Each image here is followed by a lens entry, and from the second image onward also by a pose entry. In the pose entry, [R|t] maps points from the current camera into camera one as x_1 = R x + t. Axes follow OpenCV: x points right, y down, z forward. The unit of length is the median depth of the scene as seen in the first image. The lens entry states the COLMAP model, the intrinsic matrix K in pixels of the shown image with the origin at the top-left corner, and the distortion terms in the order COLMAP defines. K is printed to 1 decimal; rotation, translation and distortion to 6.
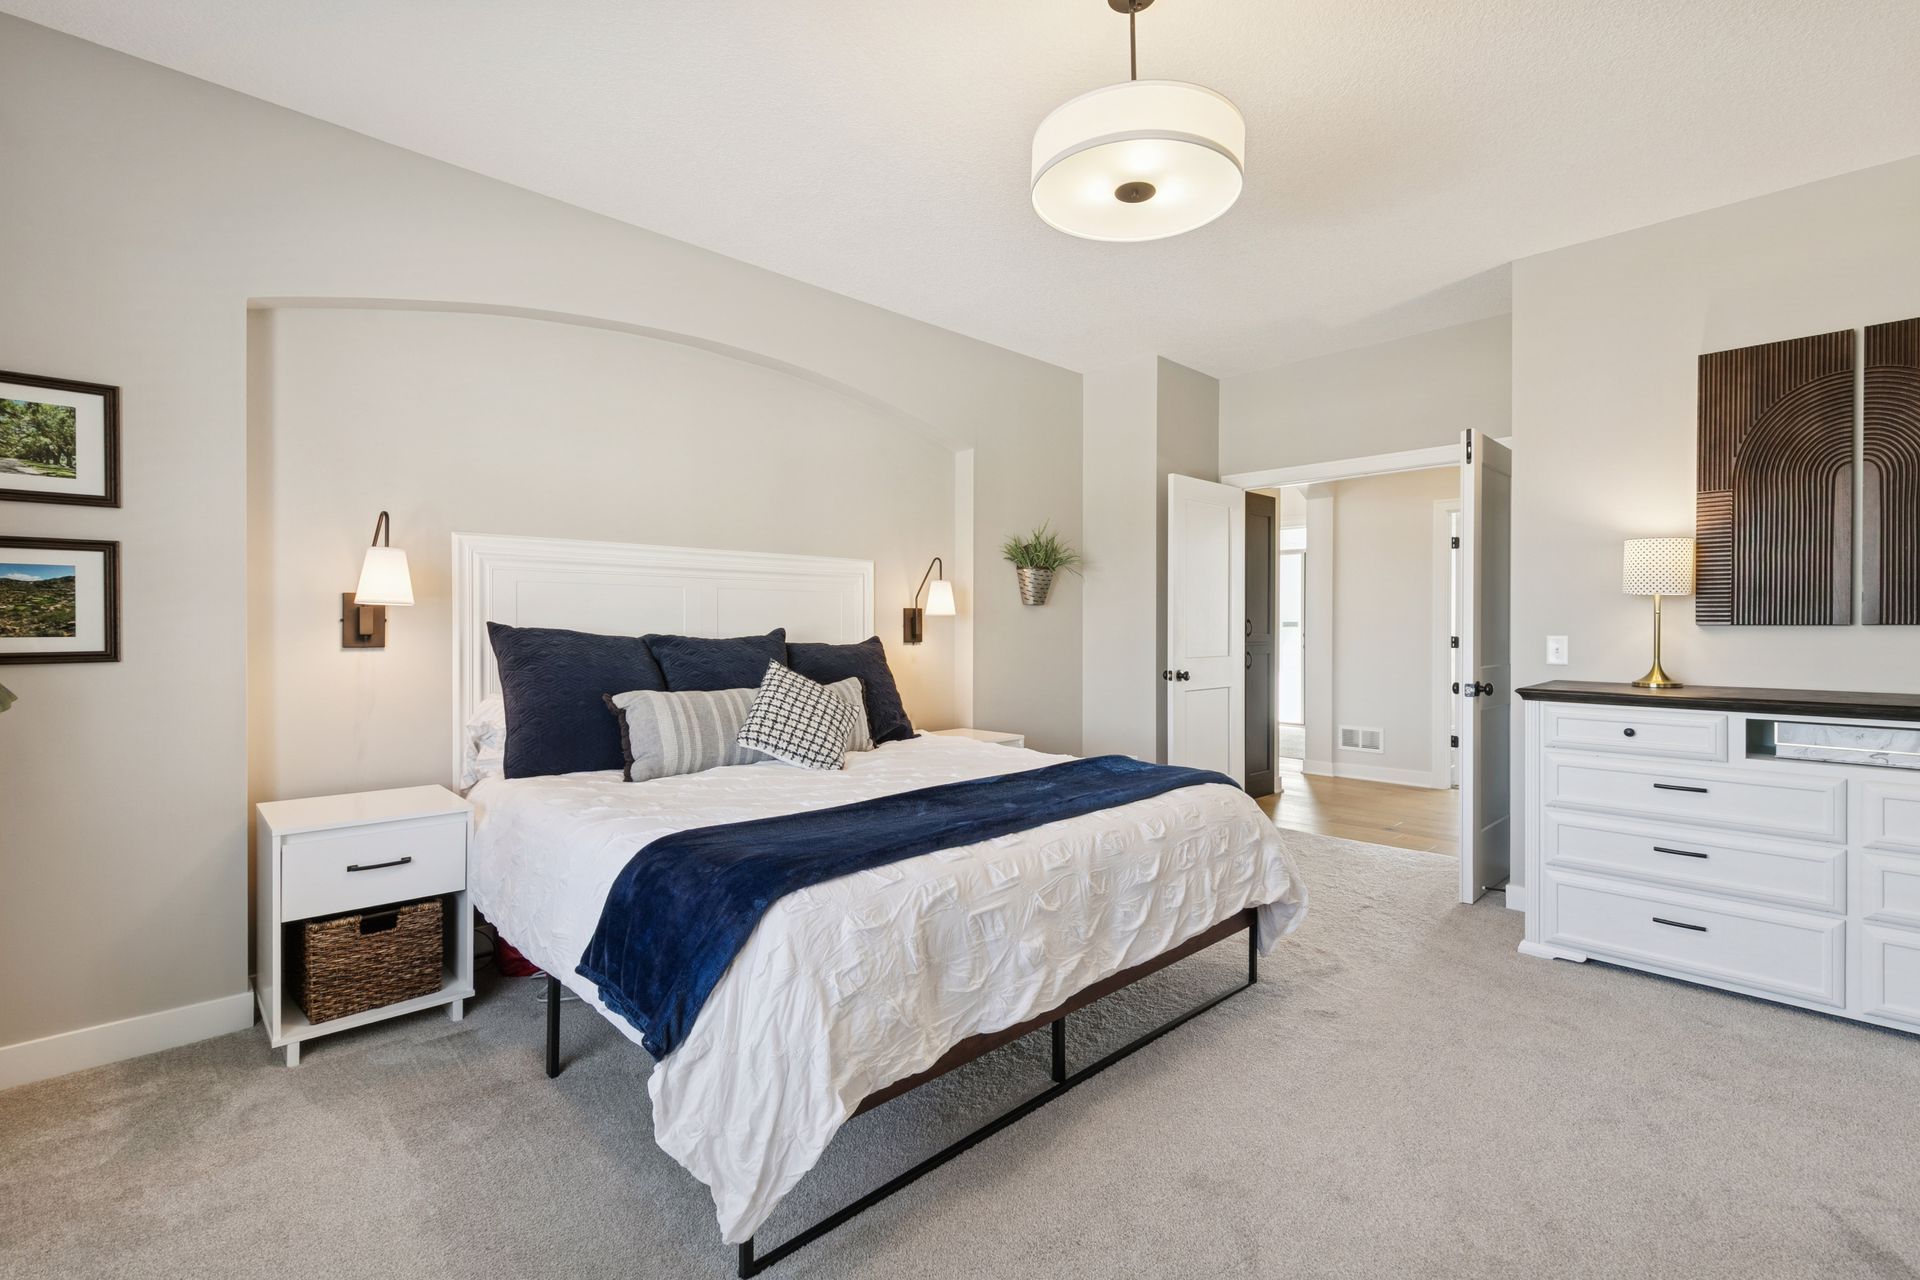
lens RADIAL K [[864.9, 0, 963.9], [0, 864.9, 629.5], [0, 0, 1]] dist [0.004611, -0.000481]
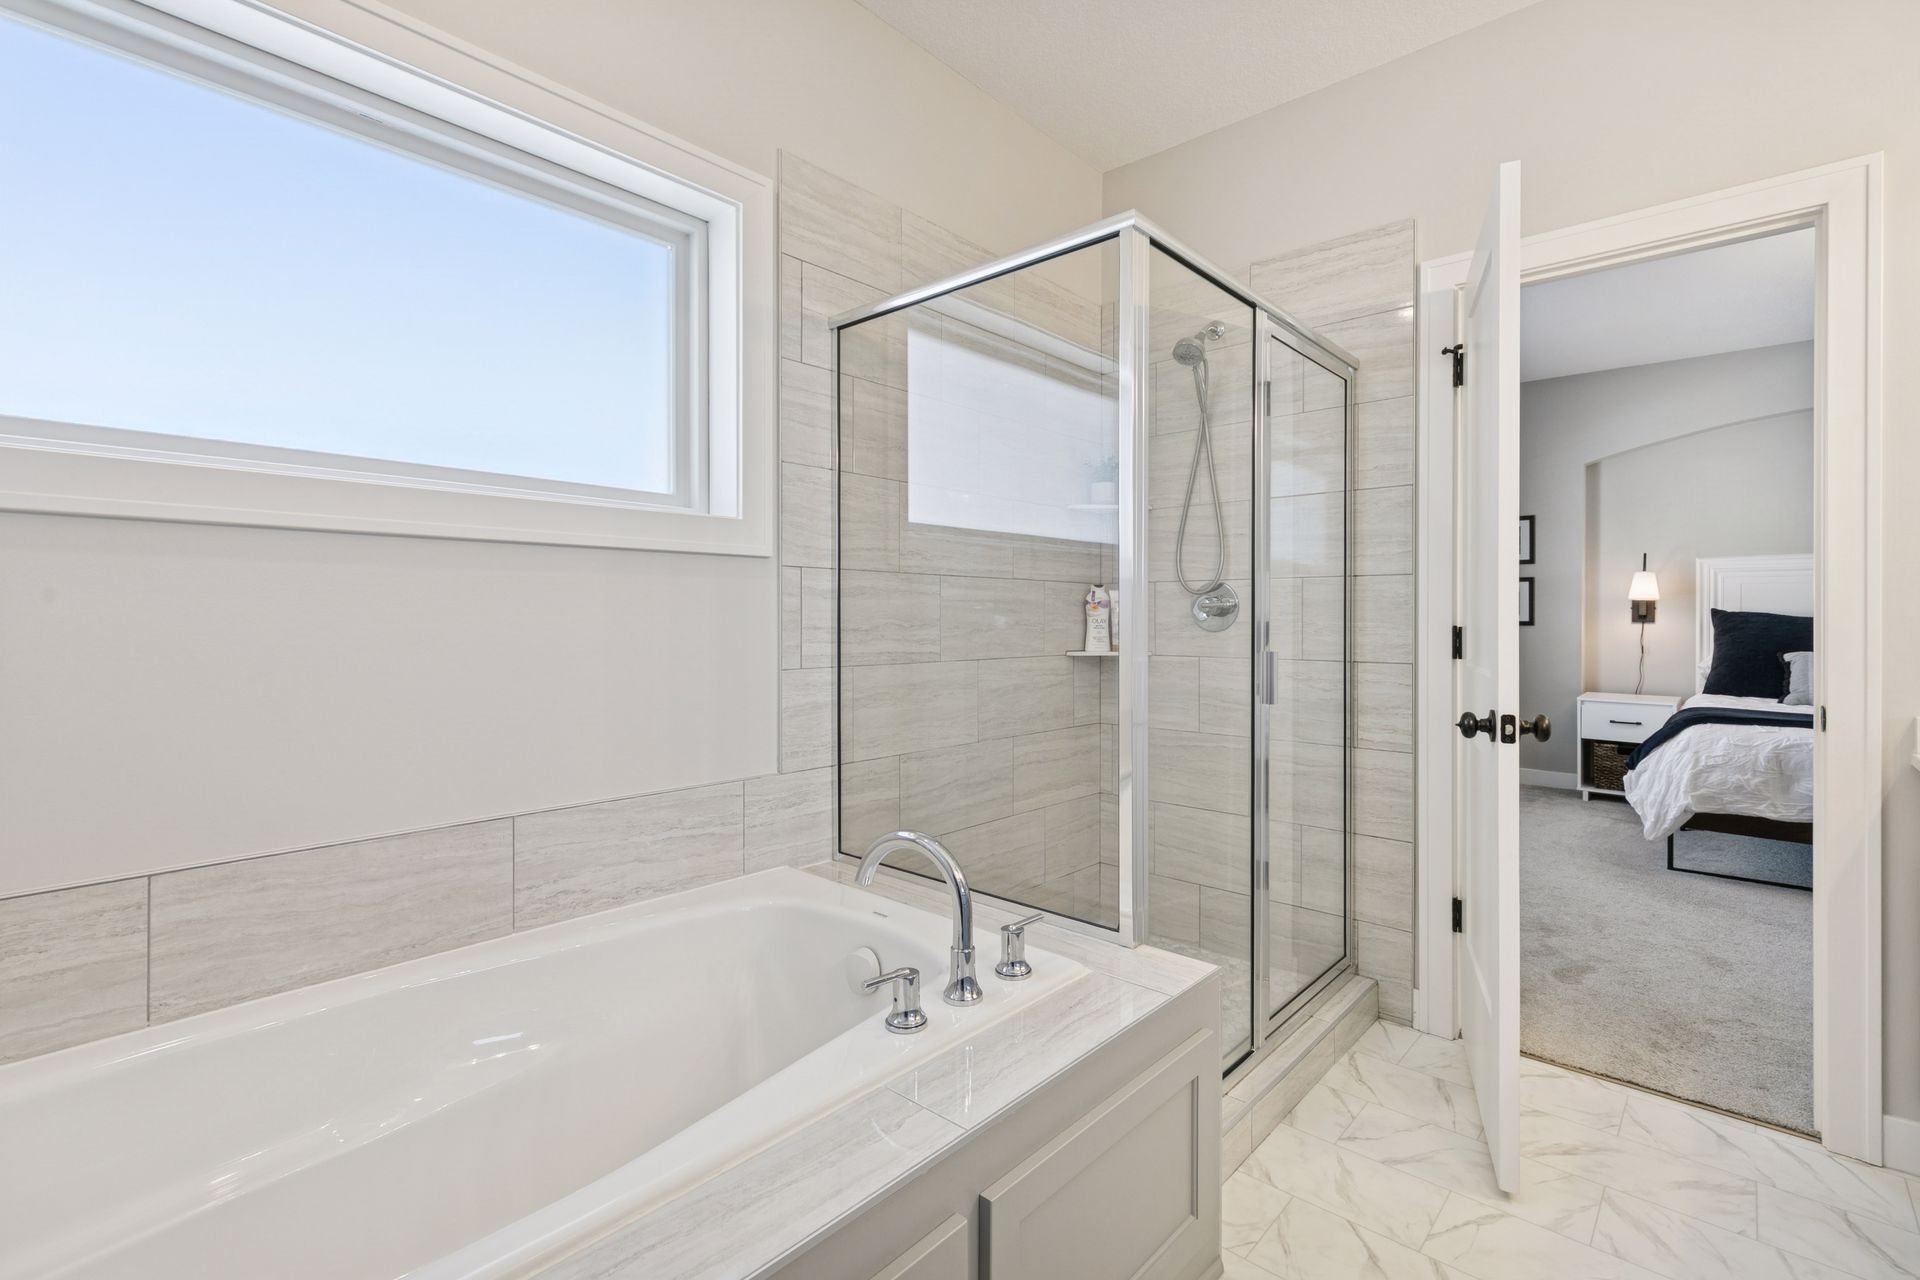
lens RADIAL K [[864.9, 0, 963.9], [0, 864.9, 629.5], [0, 0, 1]] dist [0.004611, -0.000481]
pose [[0.068017, 0.017123, -0.997537, 1.311671], [-0.004781, 0.999847, 0.016837, 0.013992], [0.997673, 0.003624, 0.068089, -0.753300]]
